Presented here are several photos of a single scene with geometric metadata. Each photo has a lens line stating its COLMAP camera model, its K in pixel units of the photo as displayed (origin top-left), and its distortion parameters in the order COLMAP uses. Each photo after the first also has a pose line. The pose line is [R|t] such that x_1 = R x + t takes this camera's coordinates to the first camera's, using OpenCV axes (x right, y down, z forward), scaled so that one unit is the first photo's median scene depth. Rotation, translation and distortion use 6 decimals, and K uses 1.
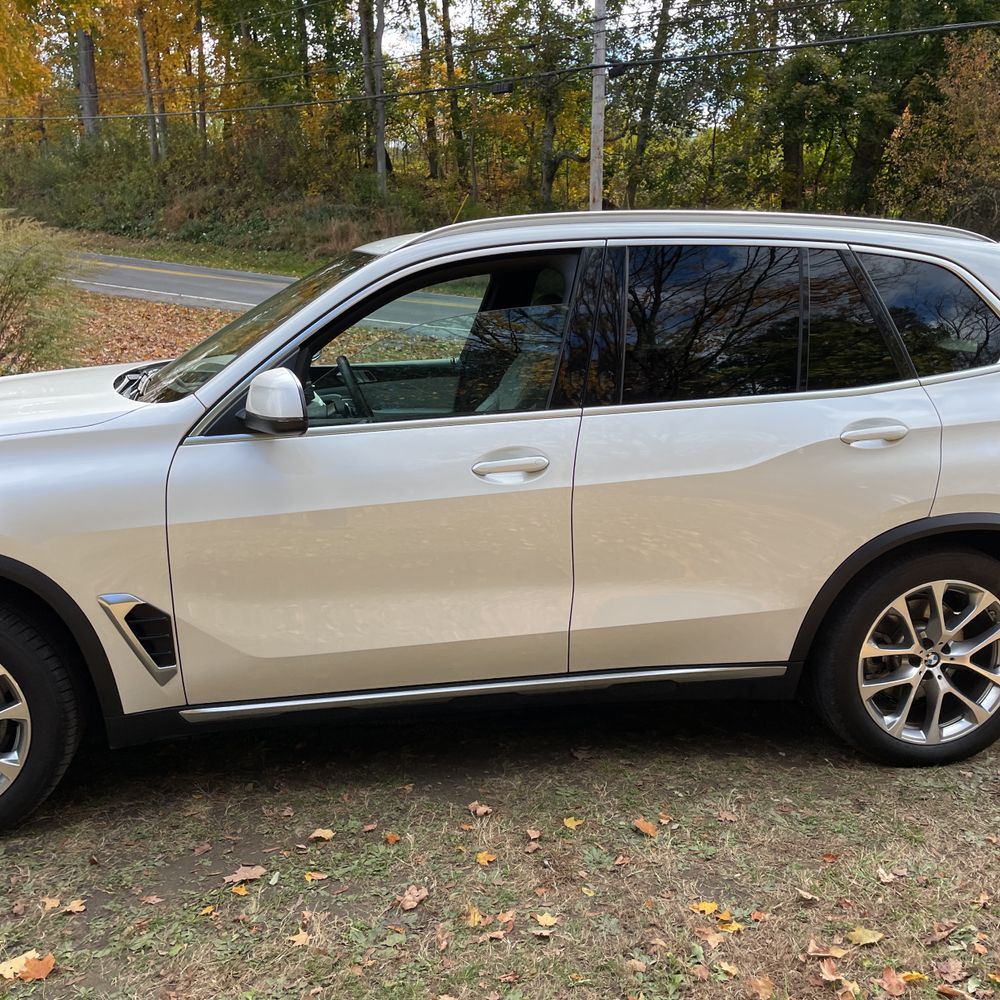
lens RADIAL K [[1008.5, 0, 505.0], [0, 1008.5, 497.8], [0, 0, 1]] dist [0.085560, -0.100660]
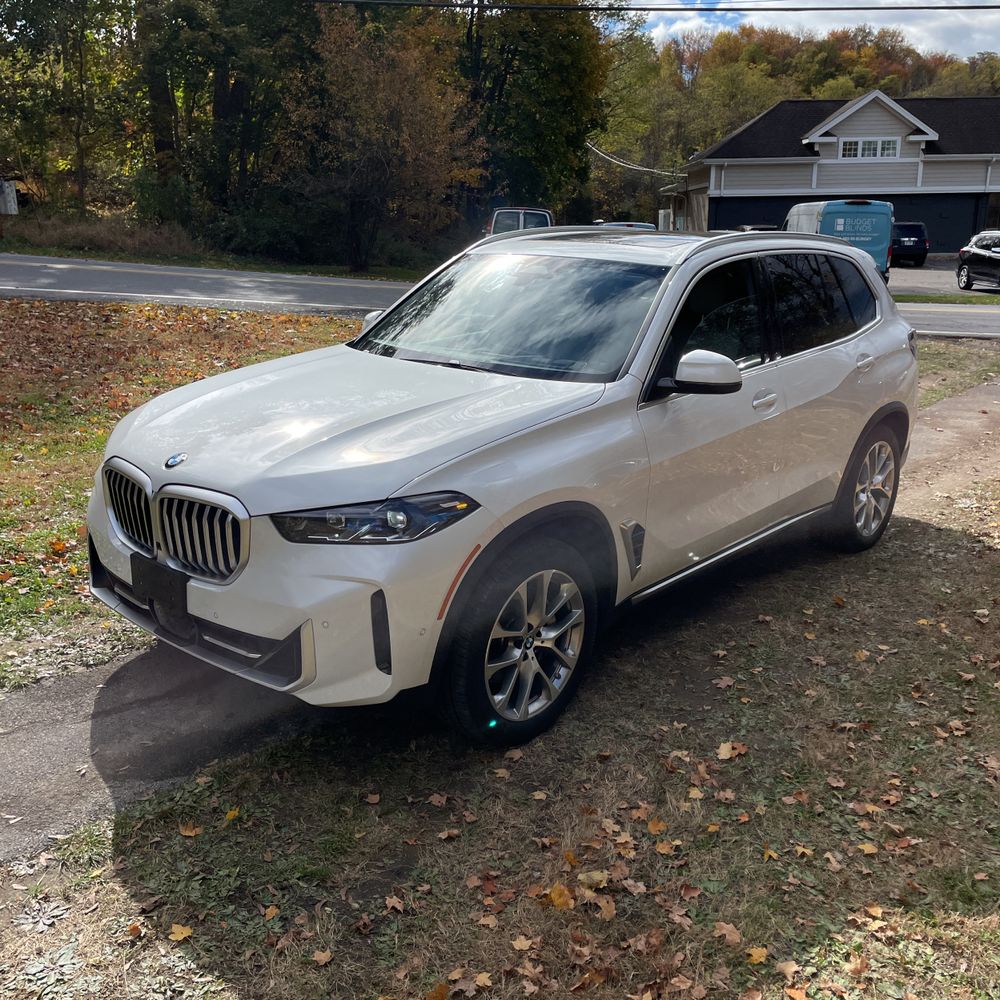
lens RADIAL K [[997.2, 0, 499.5], [0, 997.2, 496.5], [0, 0, 1]] dist [0.090646, -0.093785]
pose [[0.782379, -0.159695, 0.601981, -0.139290], [0.122611, 0.987146, 0.102519, -0.010369], [-0.610615, -0.006399, 0.791902, 0.000884]]
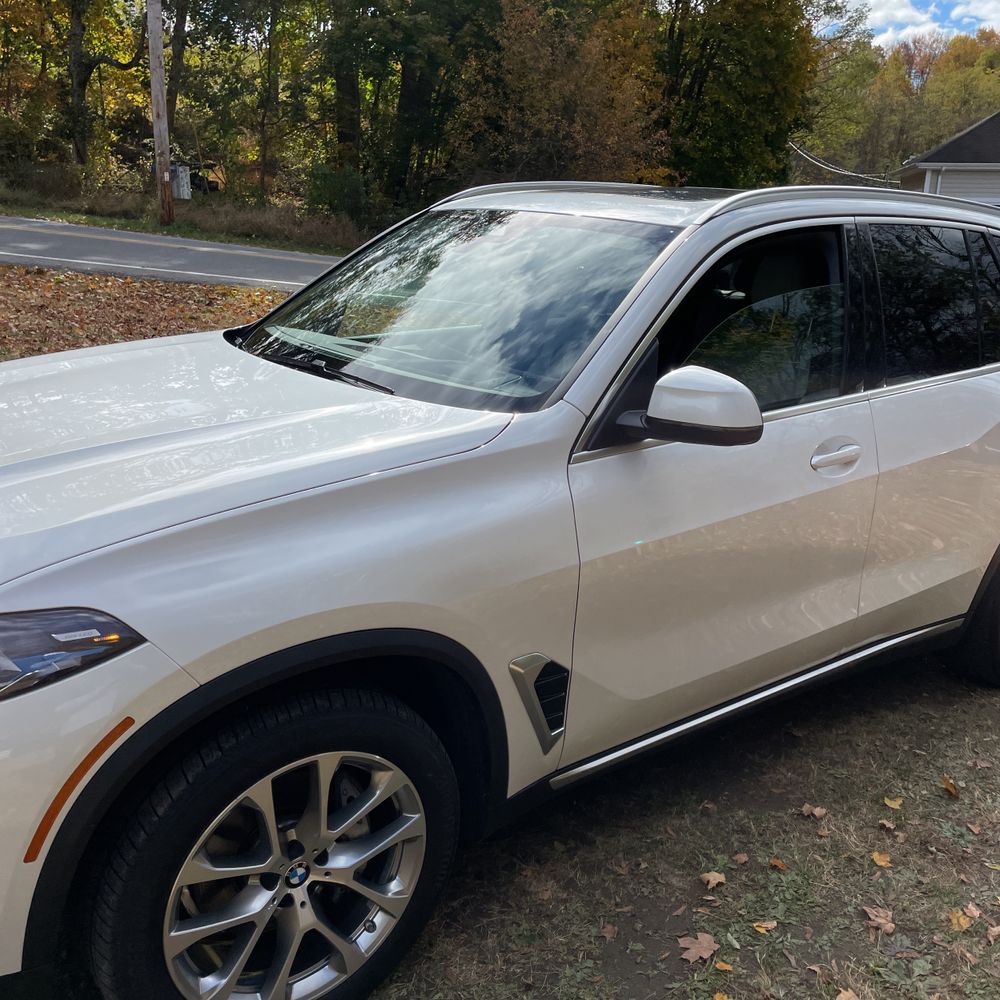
lens RADIAL K [[1008.5, 0, 505.0], [0, 1008.5, 497.8], [0, 0, 1]] dist [0.085560, -0.100660]
pose [[0.881799, -0.090902, 0.462783, -0.077746], [0.059378, 0.994840, 0.082271, -0.009870], [-0.467873, -0.045068, 0.882646, 0.031806]]
